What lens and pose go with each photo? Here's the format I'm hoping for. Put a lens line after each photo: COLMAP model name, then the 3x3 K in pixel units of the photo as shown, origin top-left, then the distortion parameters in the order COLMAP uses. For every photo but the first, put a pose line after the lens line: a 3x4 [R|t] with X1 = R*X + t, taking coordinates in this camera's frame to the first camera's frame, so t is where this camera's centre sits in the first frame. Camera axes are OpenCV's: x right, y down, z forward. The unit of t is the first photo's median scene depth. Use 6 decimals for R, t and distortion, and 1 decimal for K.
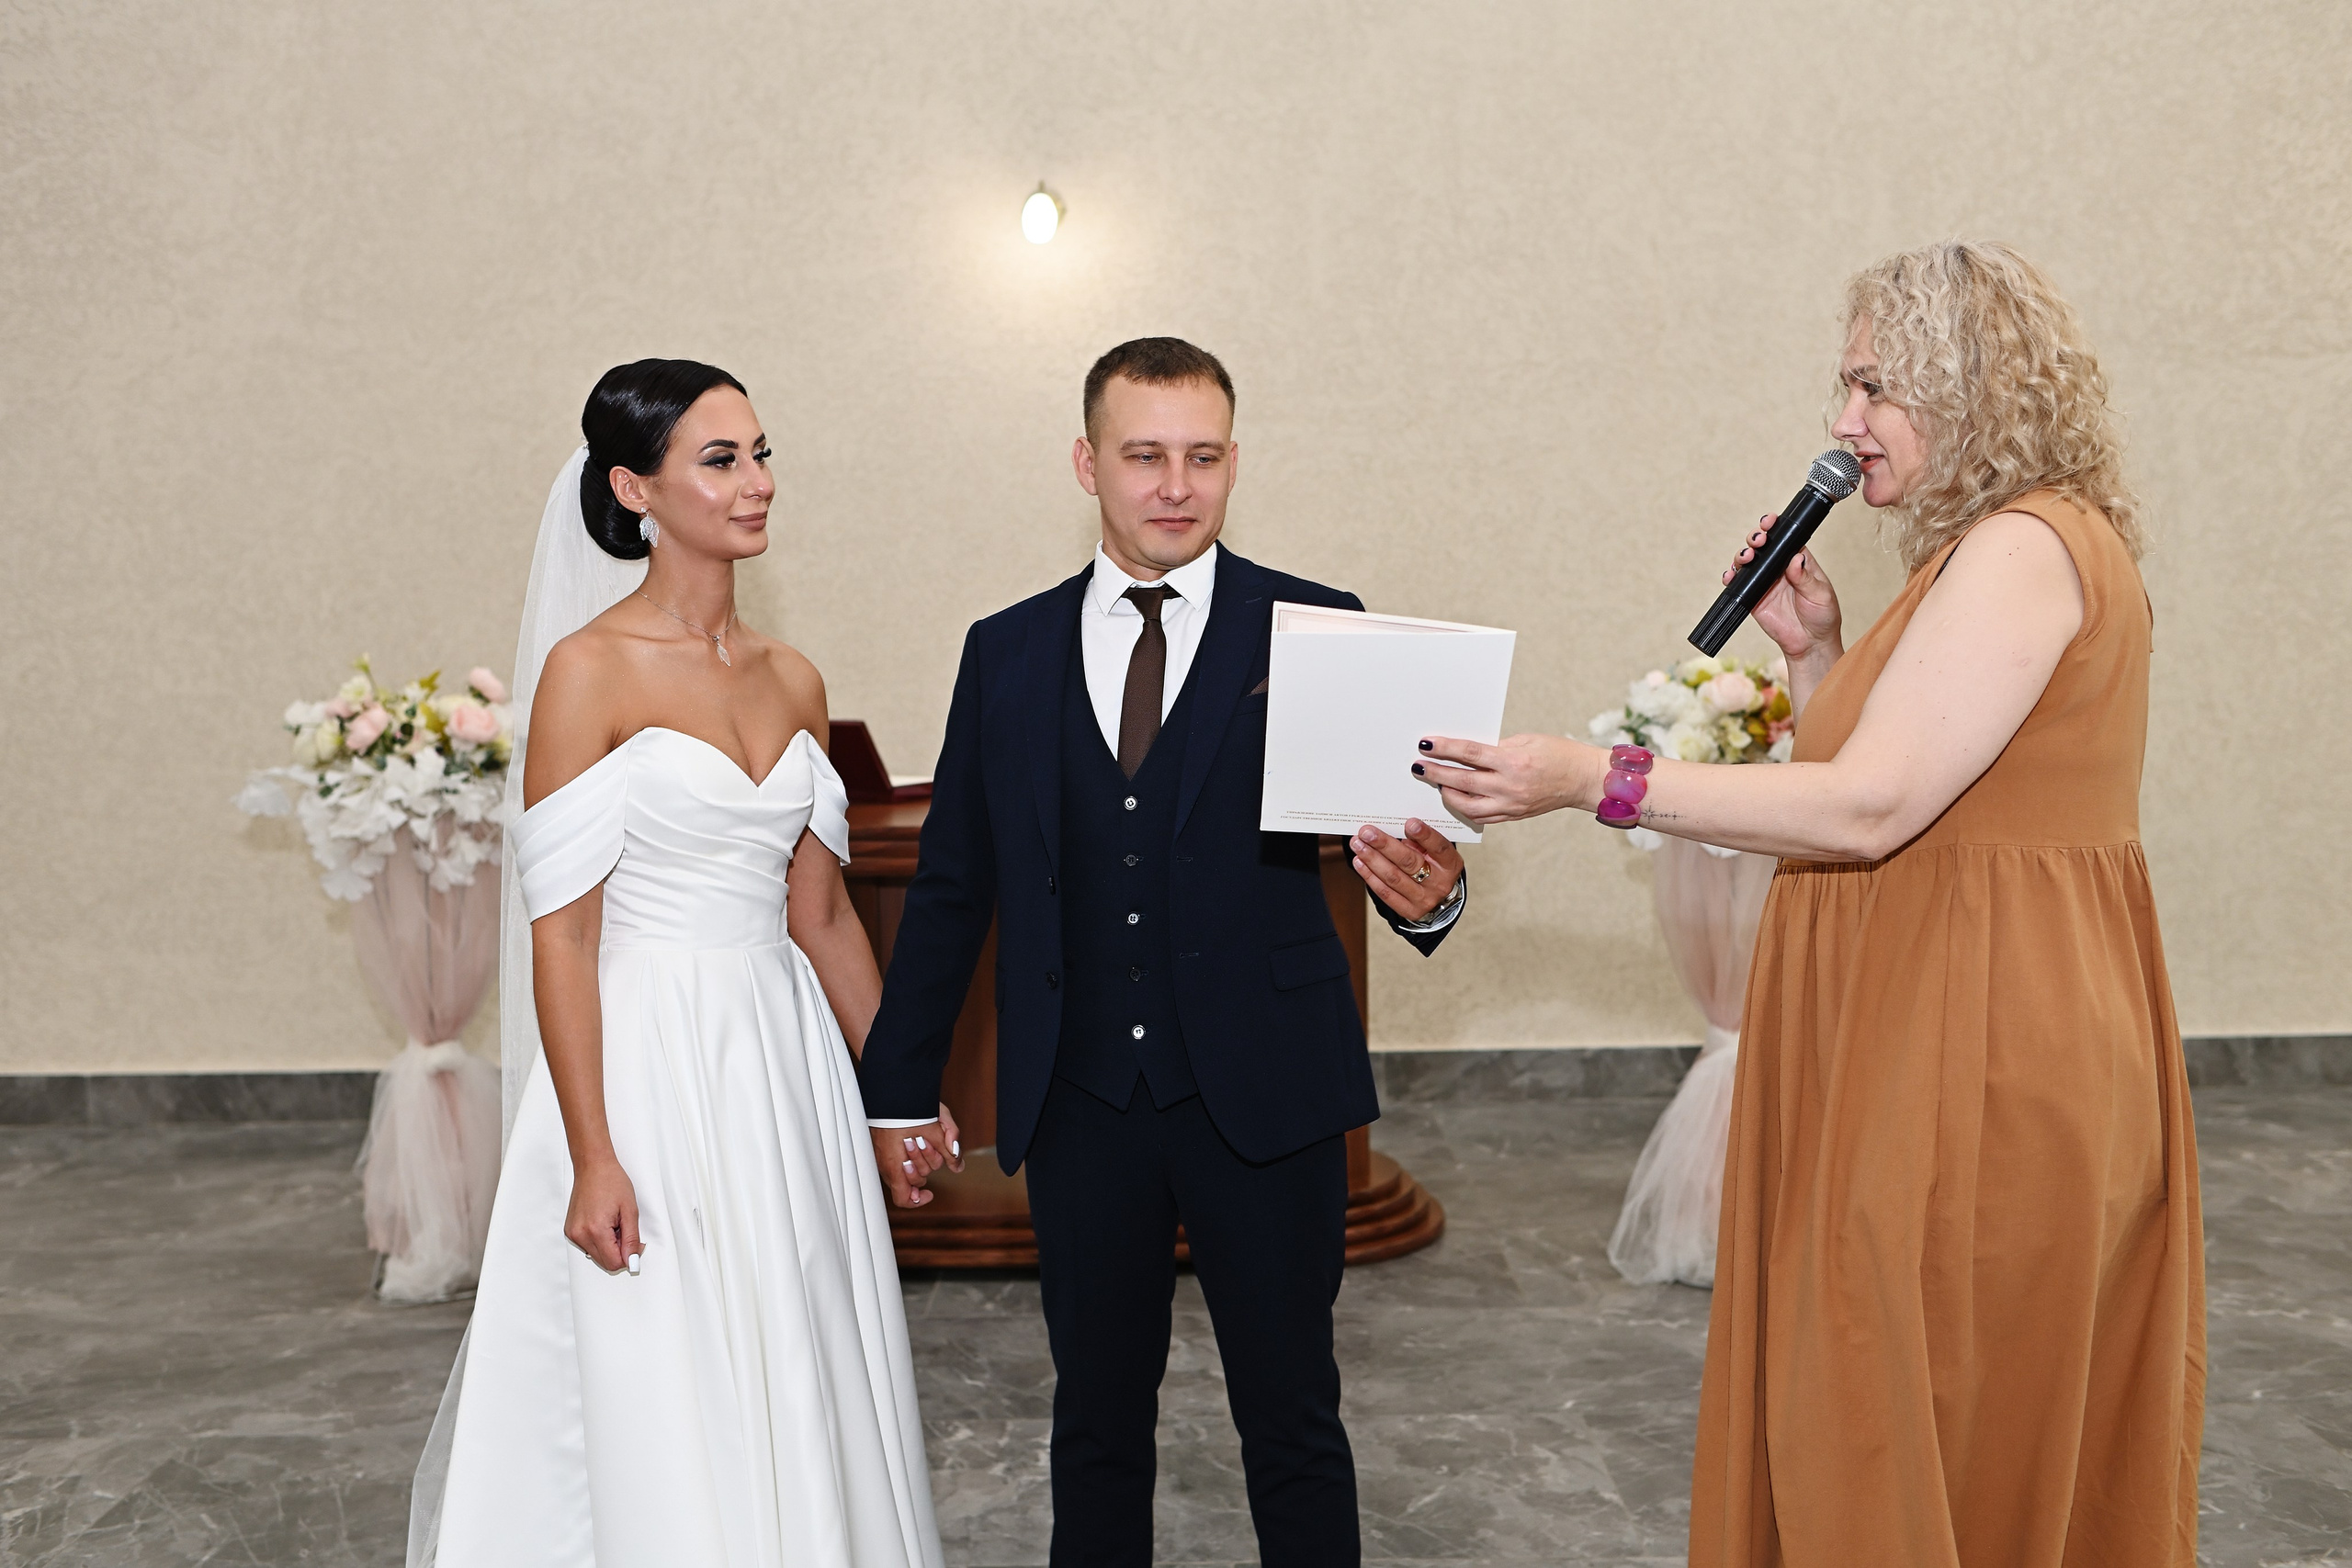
lens RADIAL K [[2439.8, 0, 1156.0], [0, 2439.8, 800.4], [0, 0, 1]] dist [-0.000465, 0.000000]
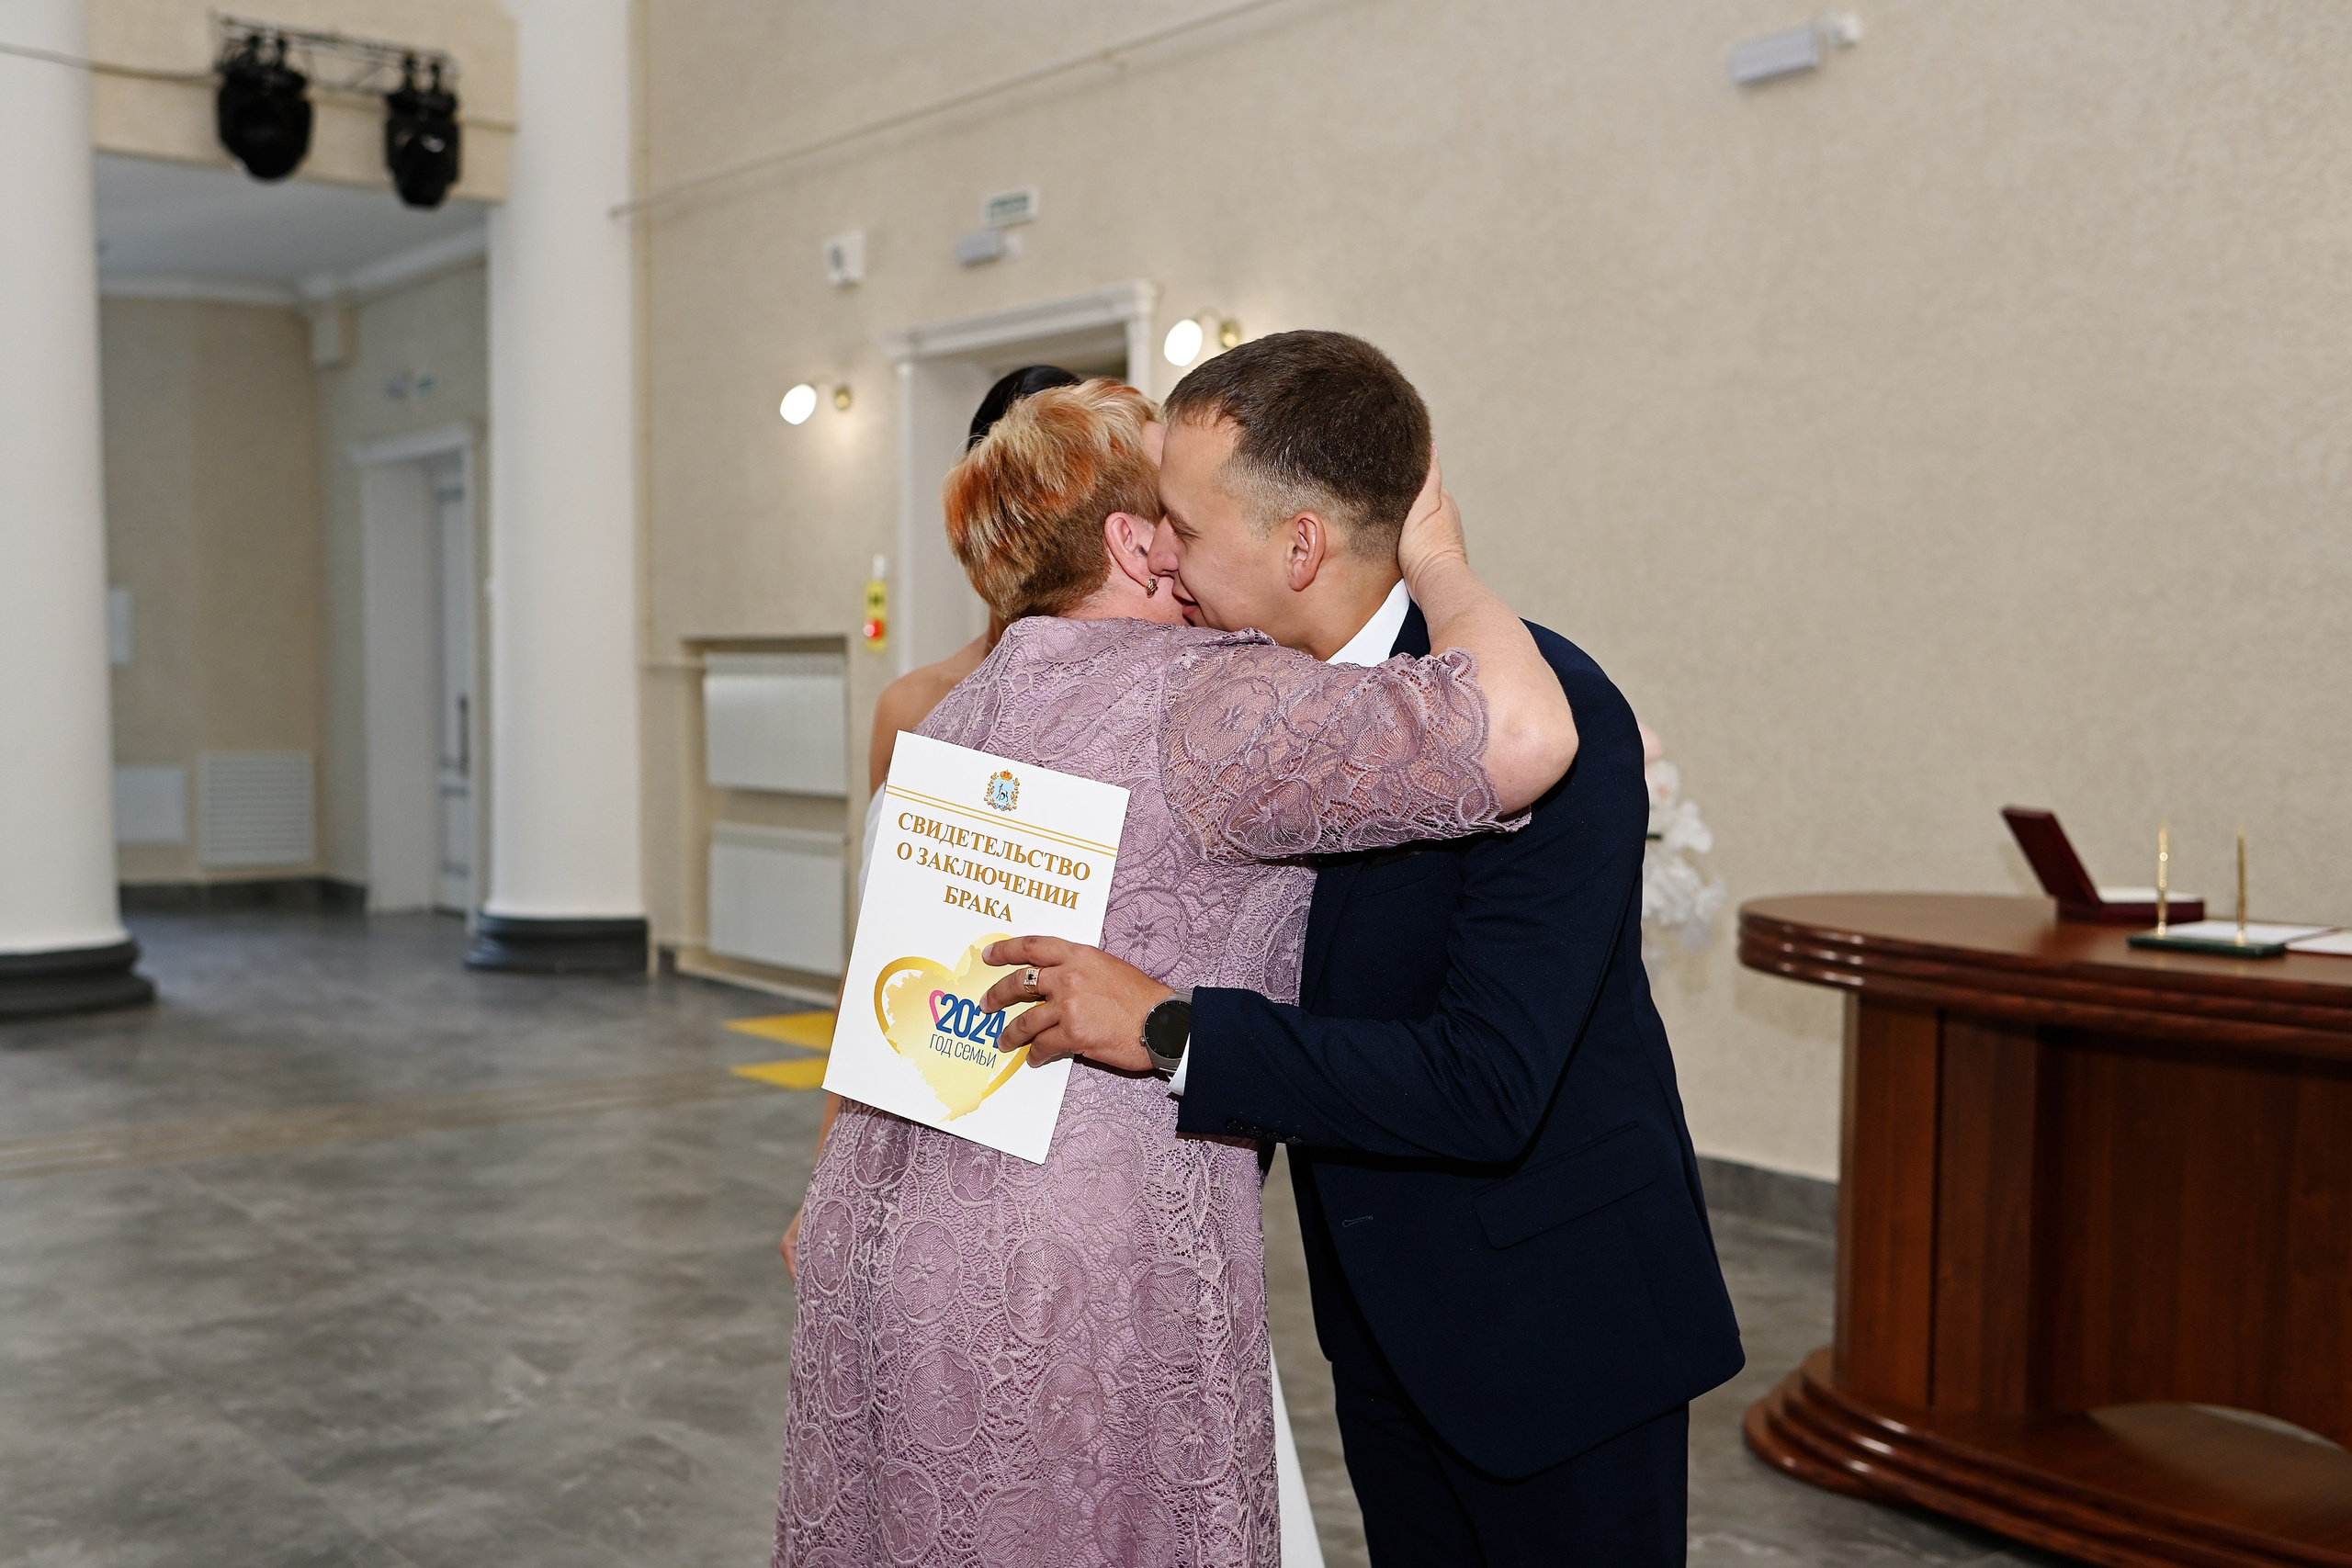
lens RADIAL K [[2439.8, 0, 1169.4], [0, 2439.8, 796.3], [0, 0, 1]] dist [-0.000465, 0.000000]
pose [[0.646559, 0.056221, -0.760789, 0.271504], [-0.078011, 0.996925, 0.007372, -0.021125], [0.758865, 0.054584, 0.648957, 0.294899]]
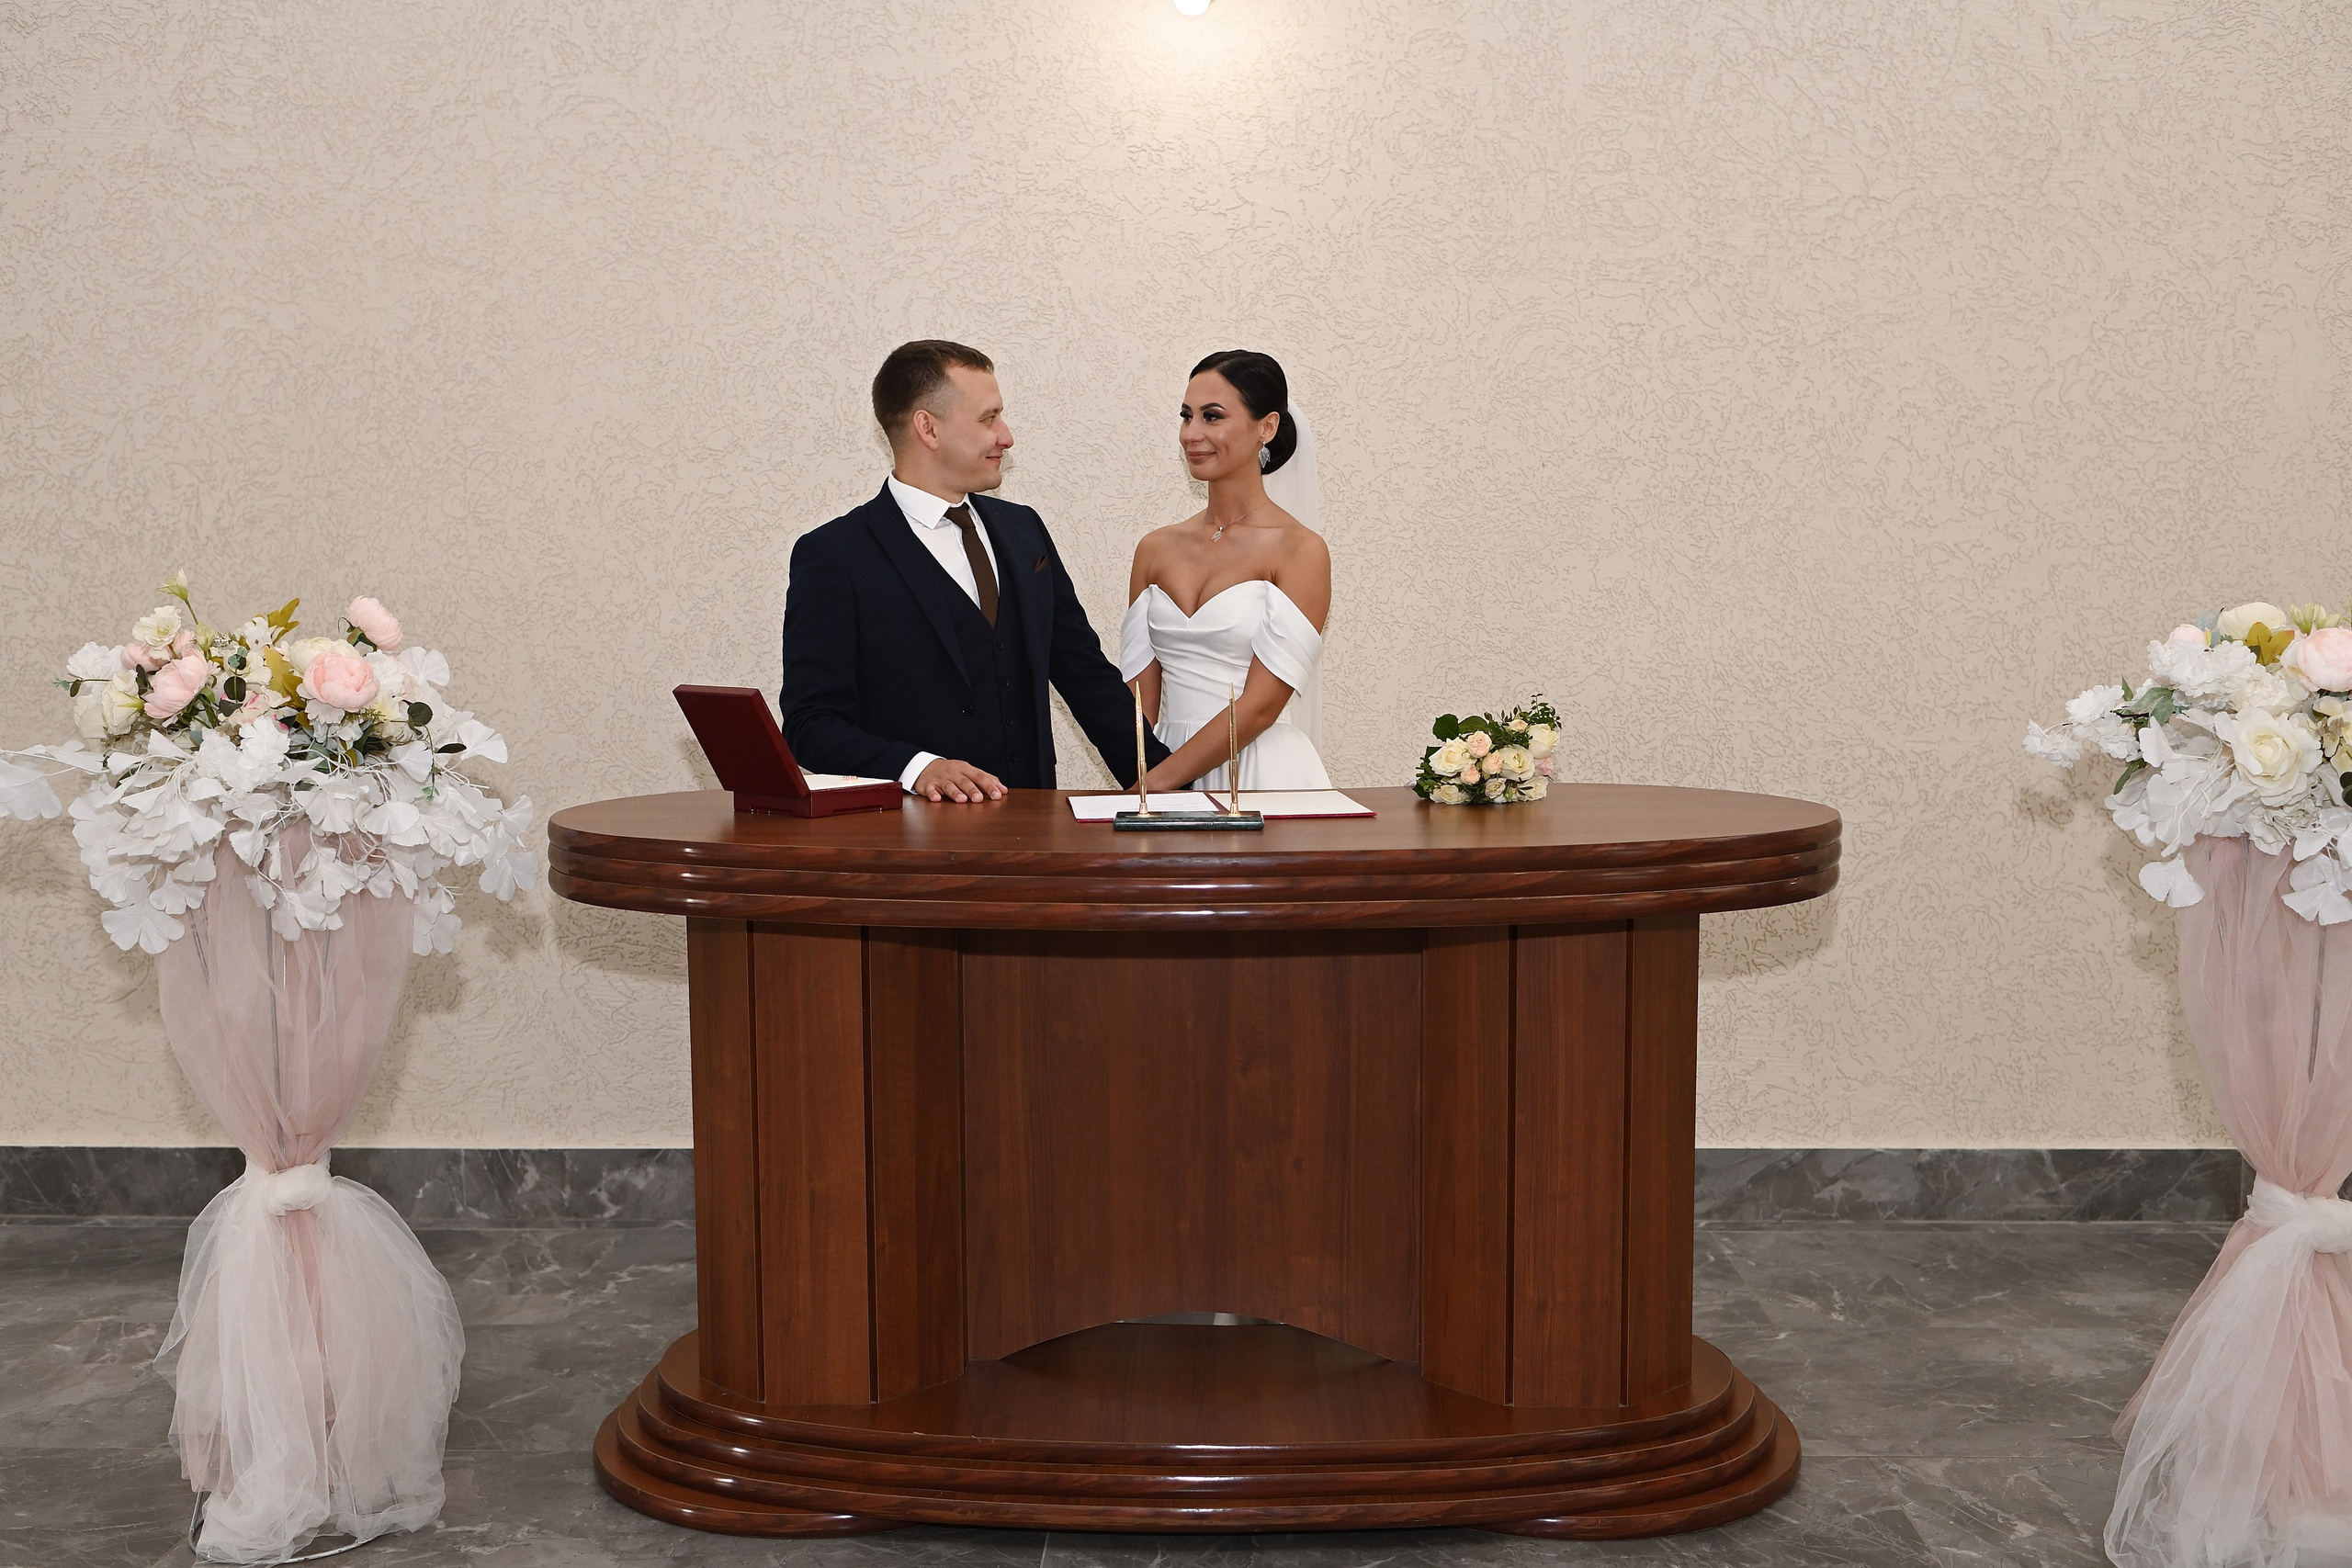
lens RADIAL K [[2439.8, 0, 1154.3], [0, 2439.8, 816.8], [0, 0, 1]] dist [-0.000465, 0.000000]
pose [[0.999606, 0.015530, -0.023379, -0.045628], [-0.015040, 0.999667, 0.020972, -0.011548], [0.023697, -0.020612, 0.999507, 0.335706]]
